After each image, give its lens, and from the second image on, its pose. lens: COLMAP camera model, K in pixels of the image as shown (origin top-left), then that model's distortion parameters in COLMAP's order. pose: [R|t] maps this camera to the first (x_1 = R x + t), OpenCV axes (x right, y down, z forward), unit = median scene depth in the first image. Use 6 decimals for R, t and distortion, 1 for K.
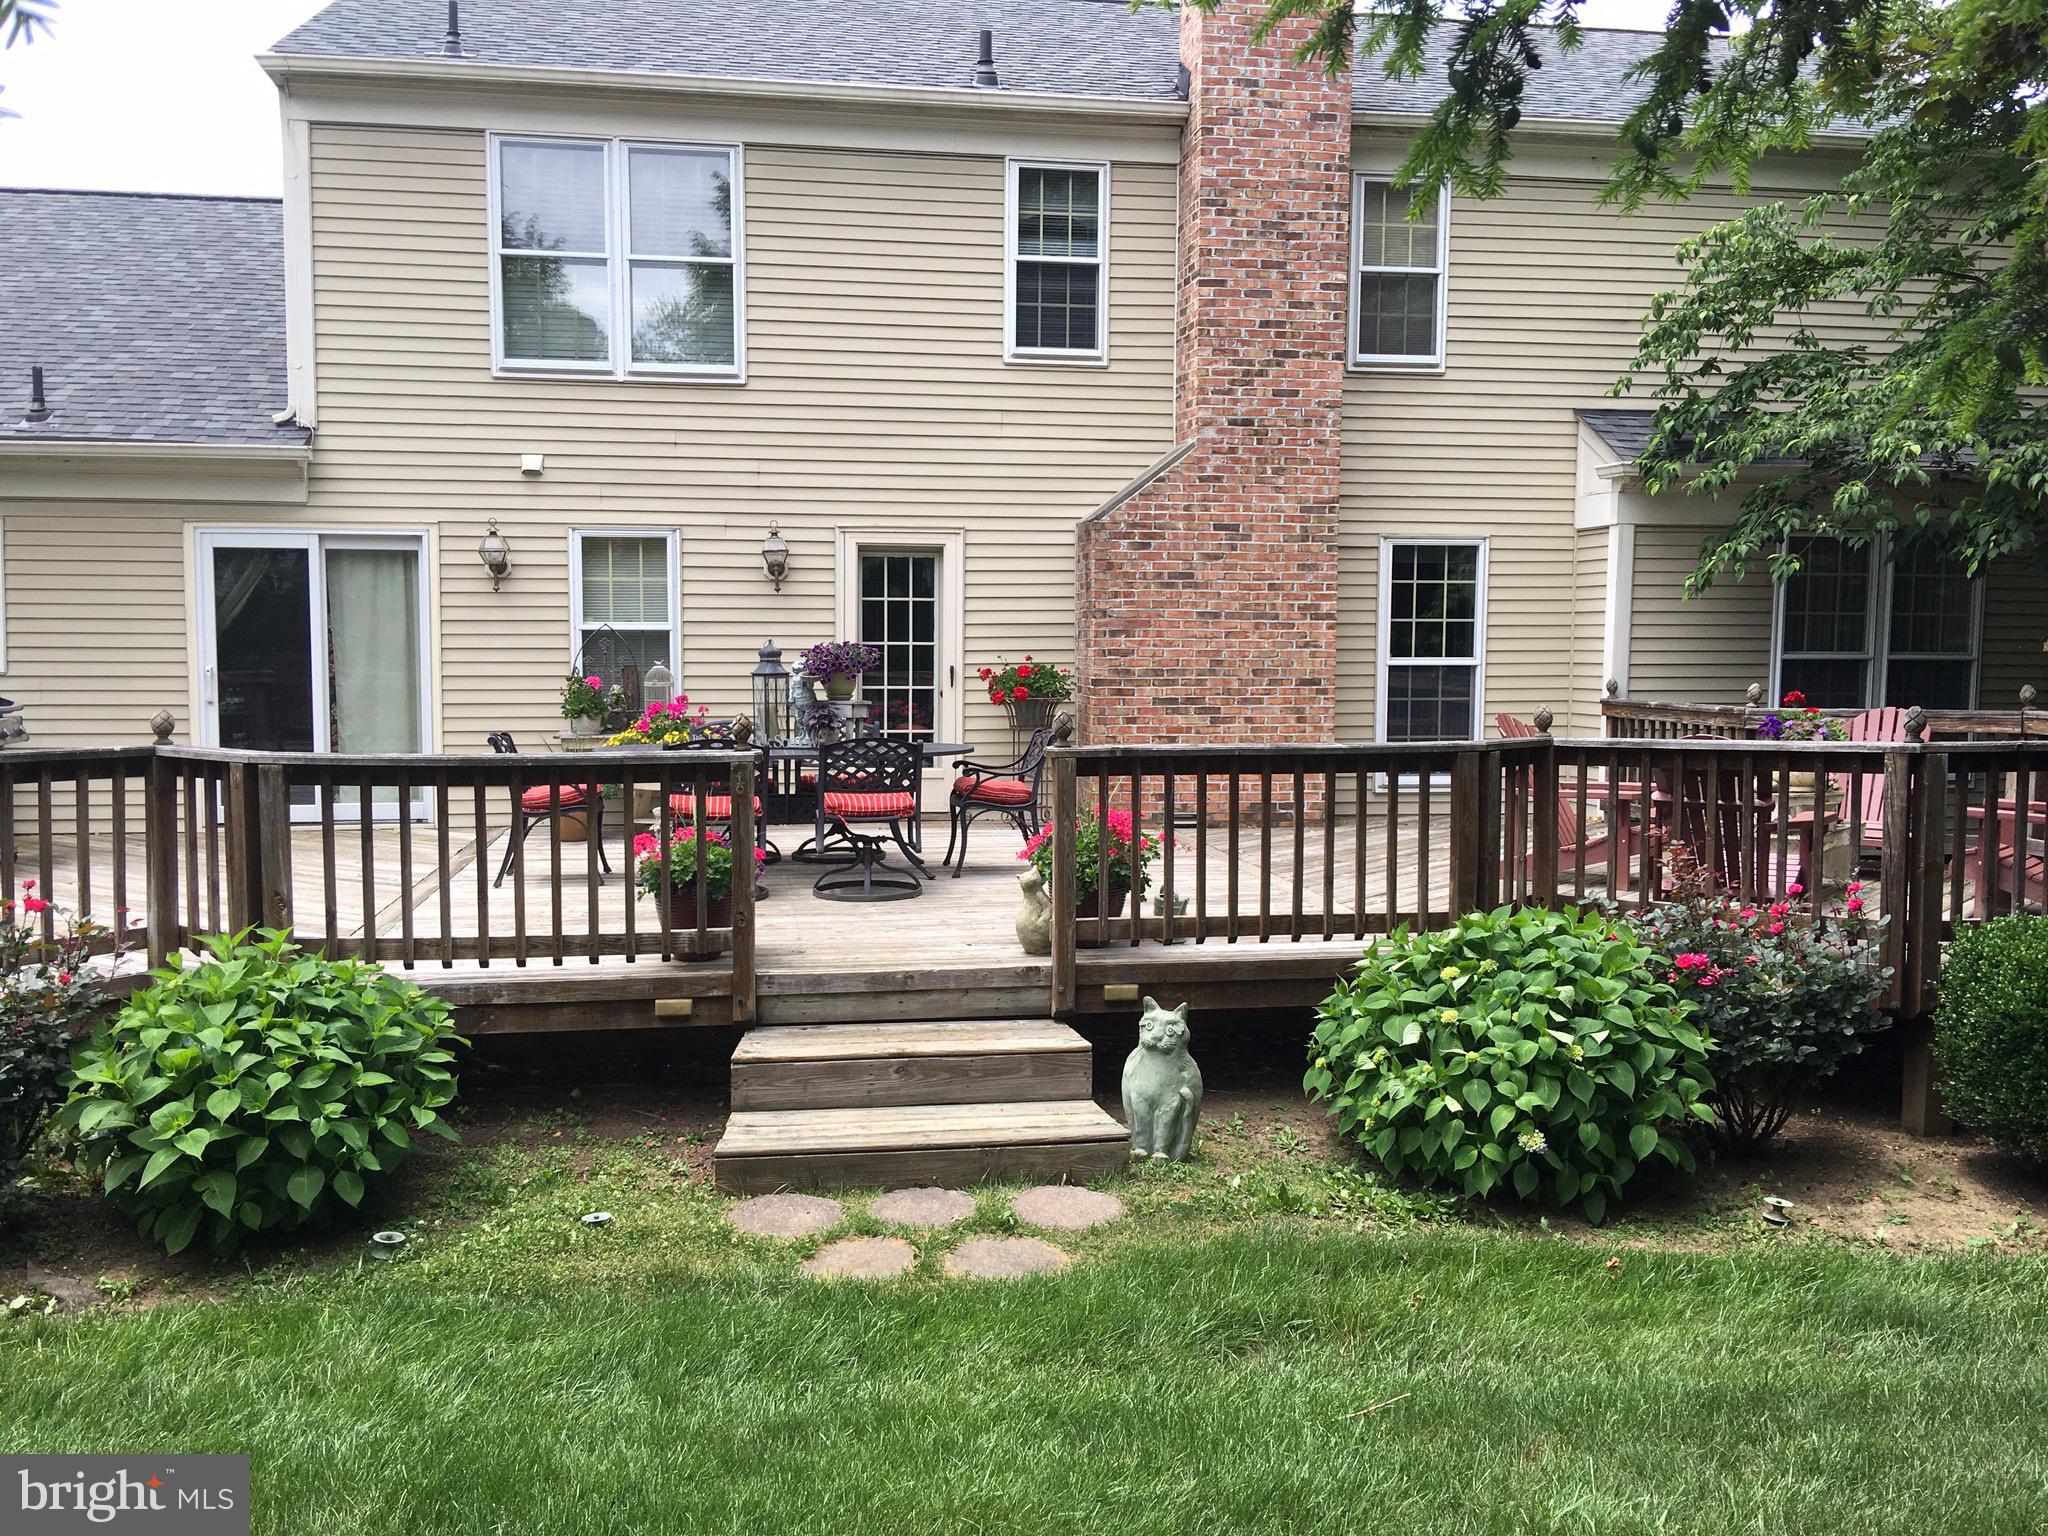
lens RADIAL K [[1769.8, 0, 1086.2], [0, 1769.8, 732.9], [0, 0, 1]] dist [0.084988, -0.151429]
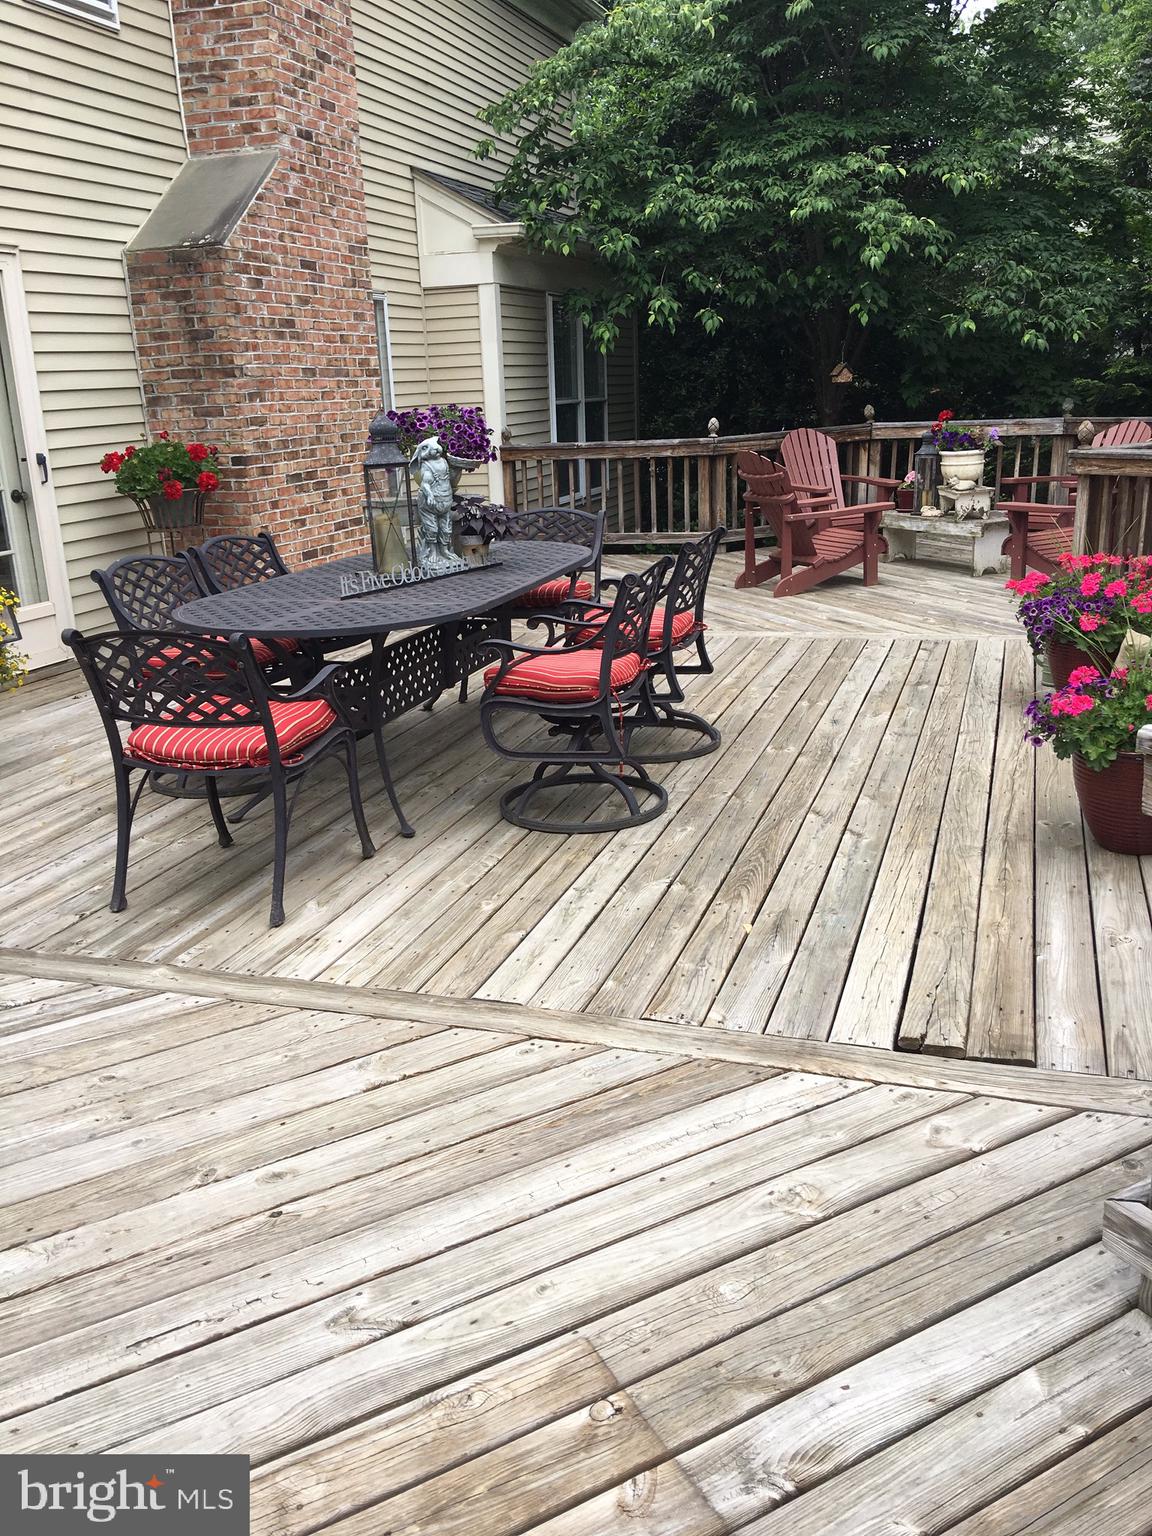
lens RADIAL K [[1327.4, 0, 582.0], [0, 1327.4, 755.5], [0, 0, 1]] dist [0.084988, -0.151429]
pose [[0.449132, -0.261754, 0.854263, -0.500696], [0.093479, 0.964642, 0.246428, -0.036280], [-0.888562, -0.030823, 0.457721, 0.605905]]
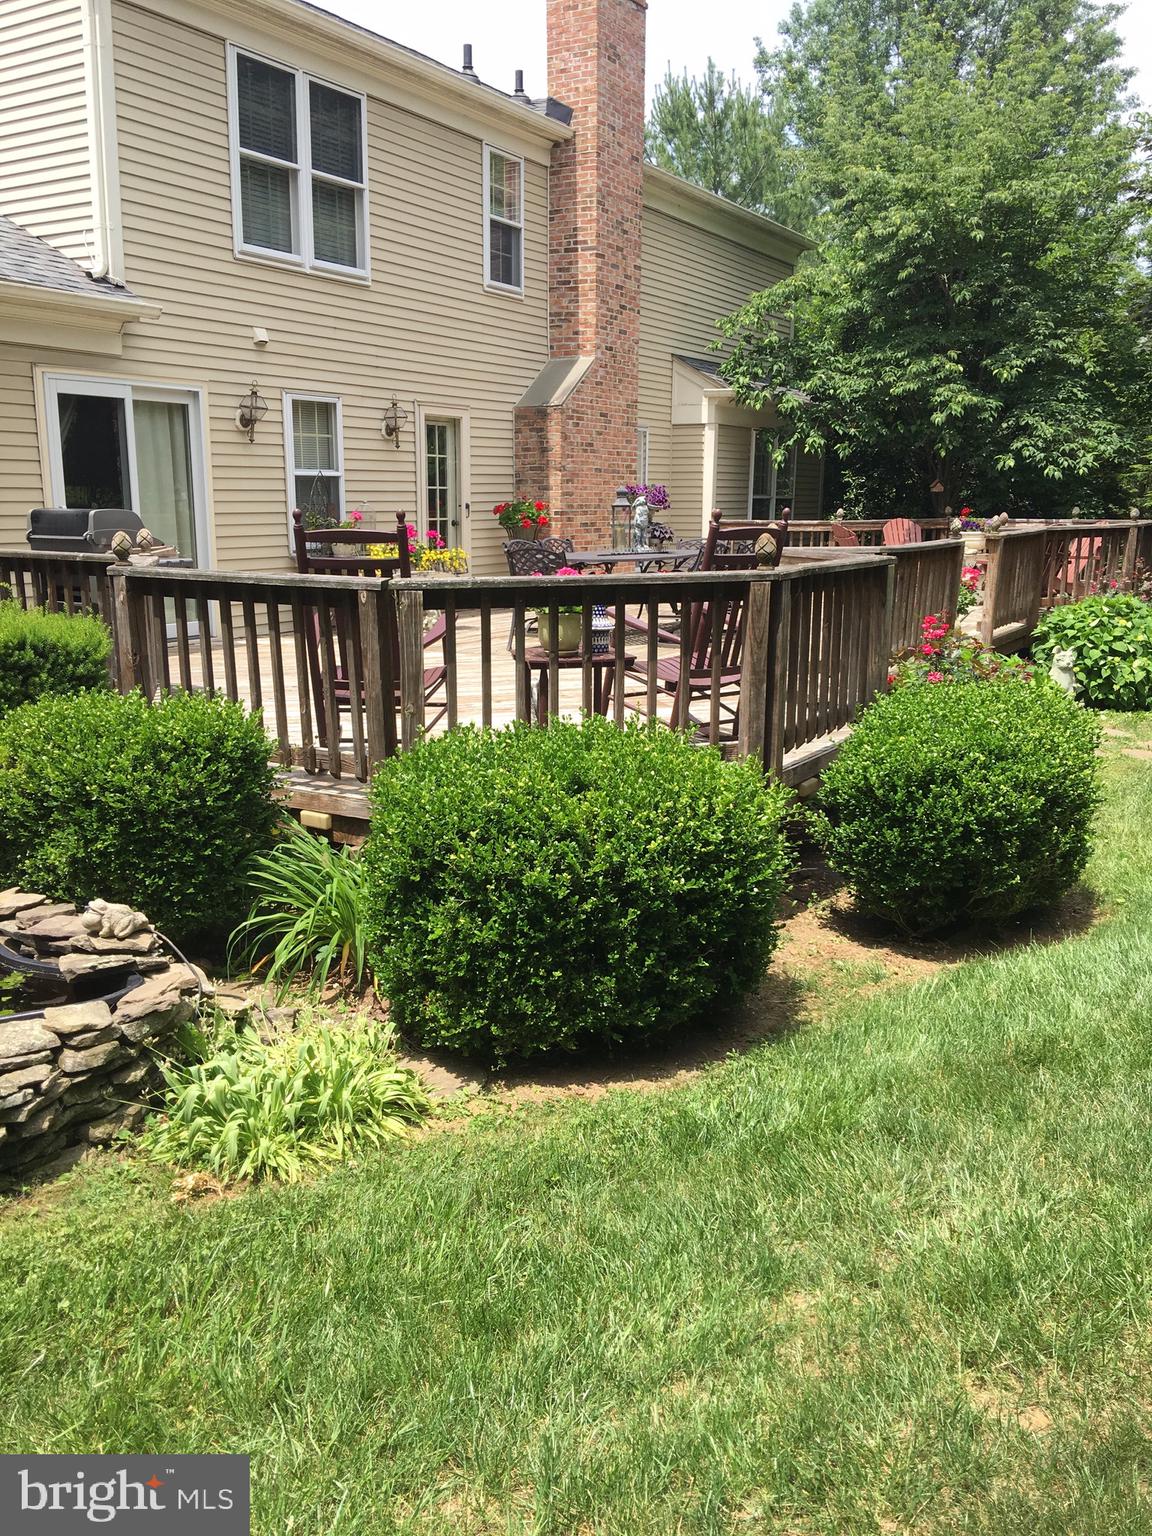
lens RADIAL K [[1327.4, 0, 581.6], [0, 1327.4, 755.9], [0, 0, 1]] dist [0.084988, -0.151429]
pose [[0.626724, -0.149628, 0.764741, -0.958036], [0.037812, 0.986075, 0.161946, -0.007289], [-0.778323, -0.072579, 0.623654, 0.242891]]
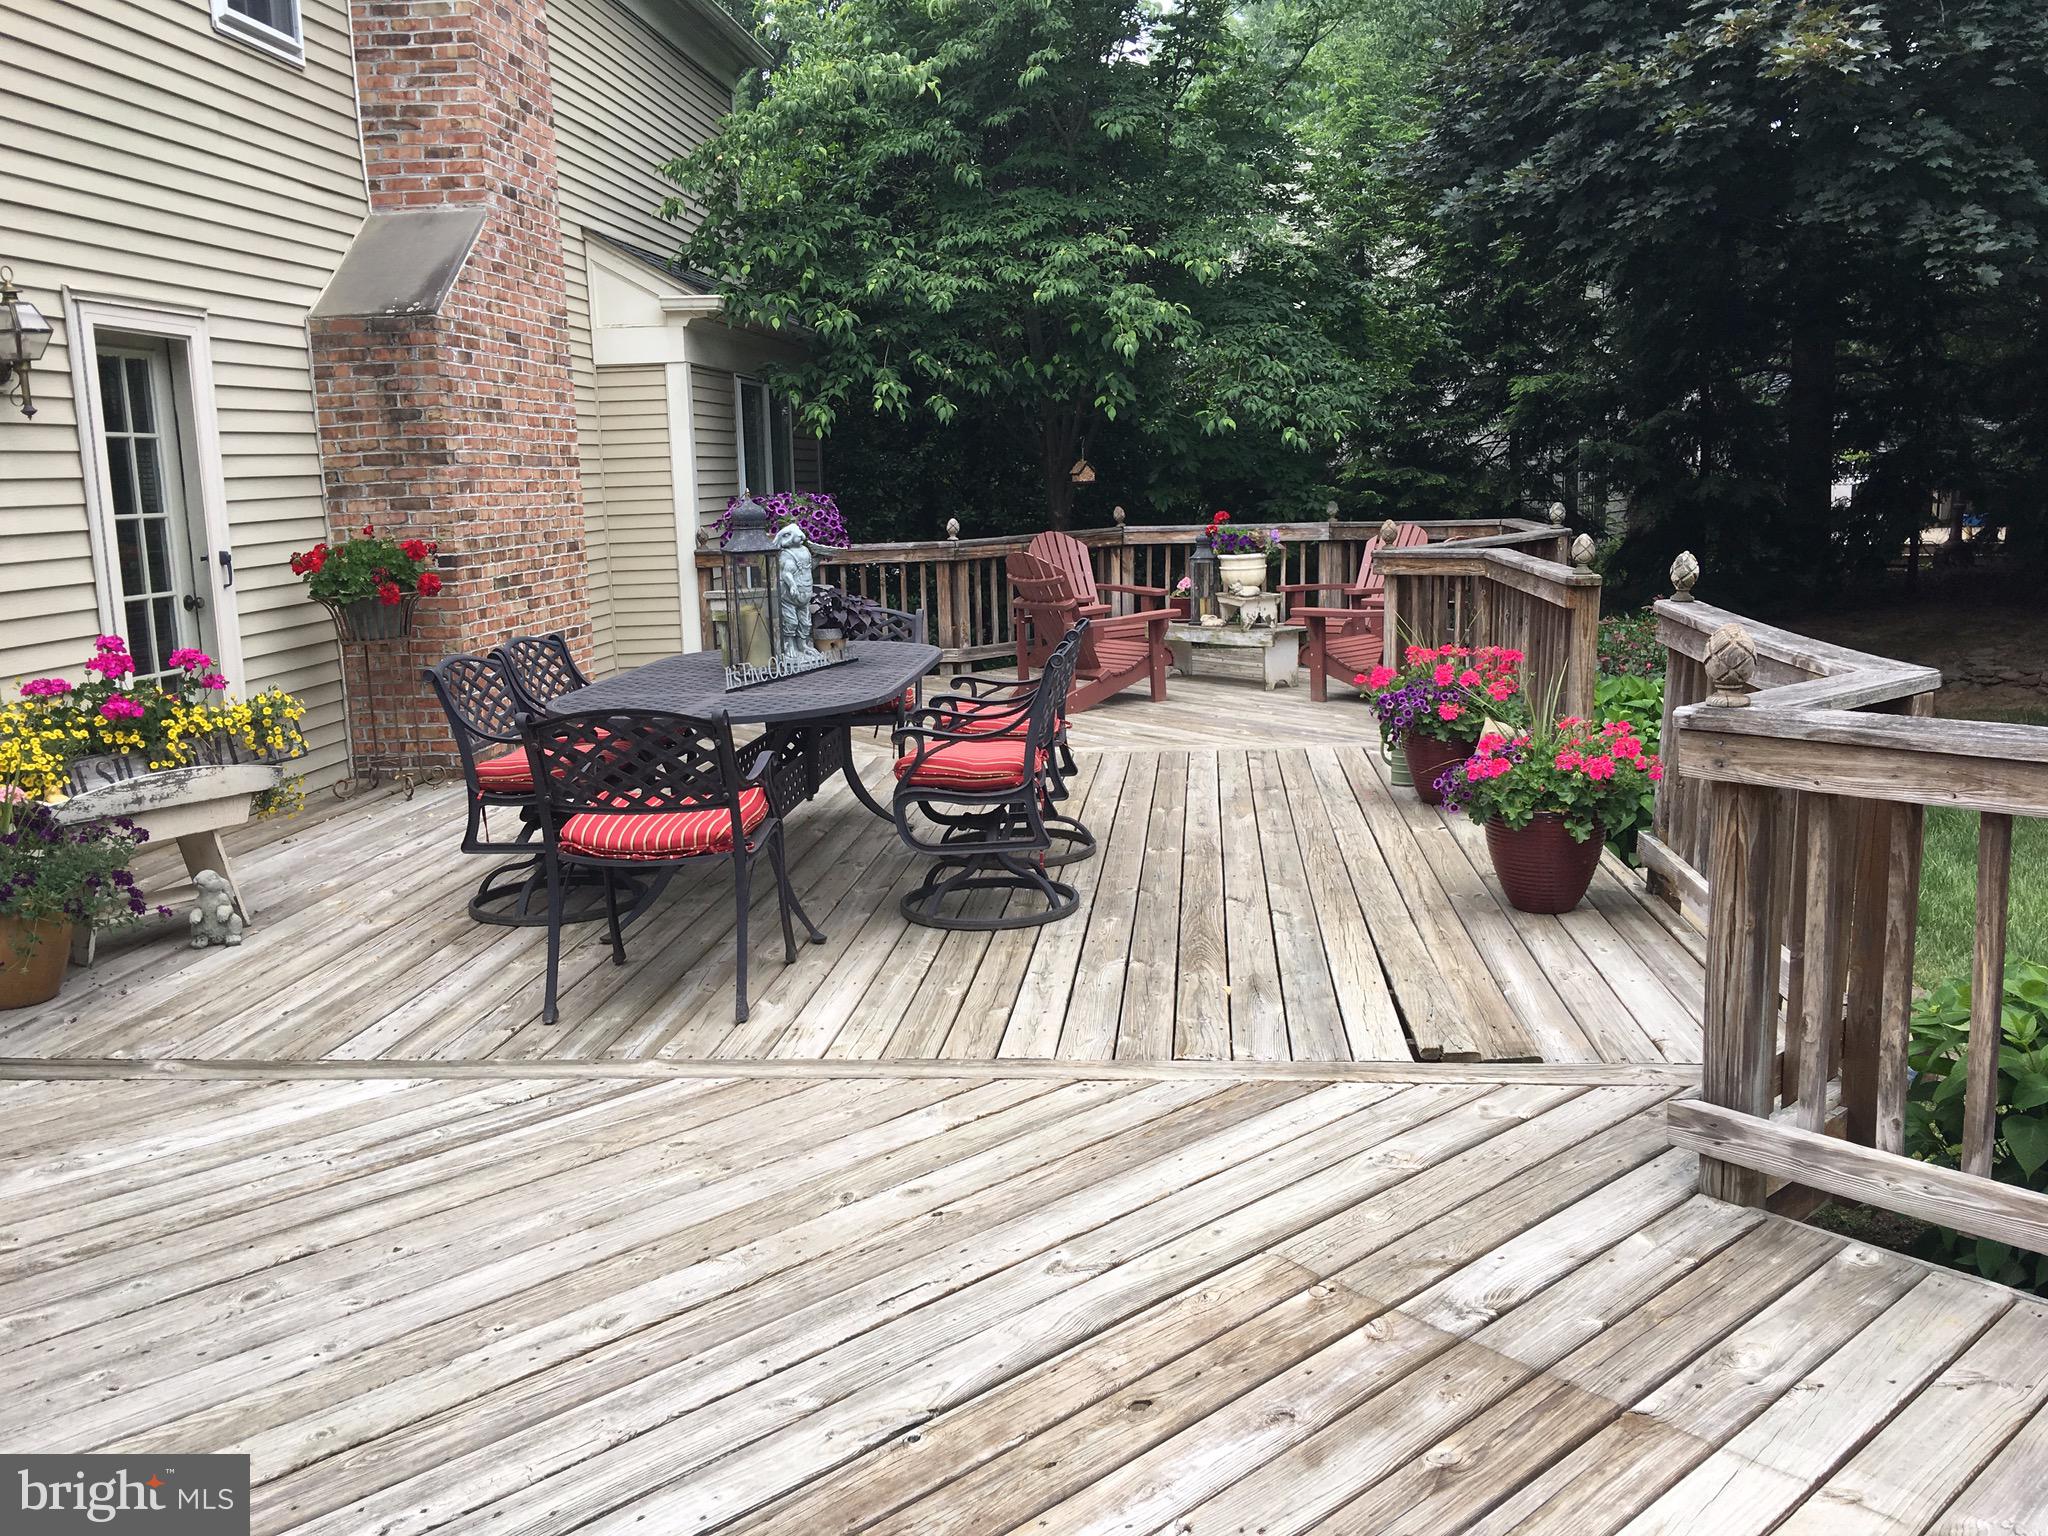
lens RADIAL K [[1769.8, 0, 1041.8], [0, 1769.8, 738.6], [0, 0, 1]] dist [0.084988, -0.151429]
pose [[0.235837, -0.155407, 0.959286, -0.627814], [0.088905, 0.986441, 0.137949, -0.037293], [-0.967717, 0.052752, 0.246455, 0.647534]]
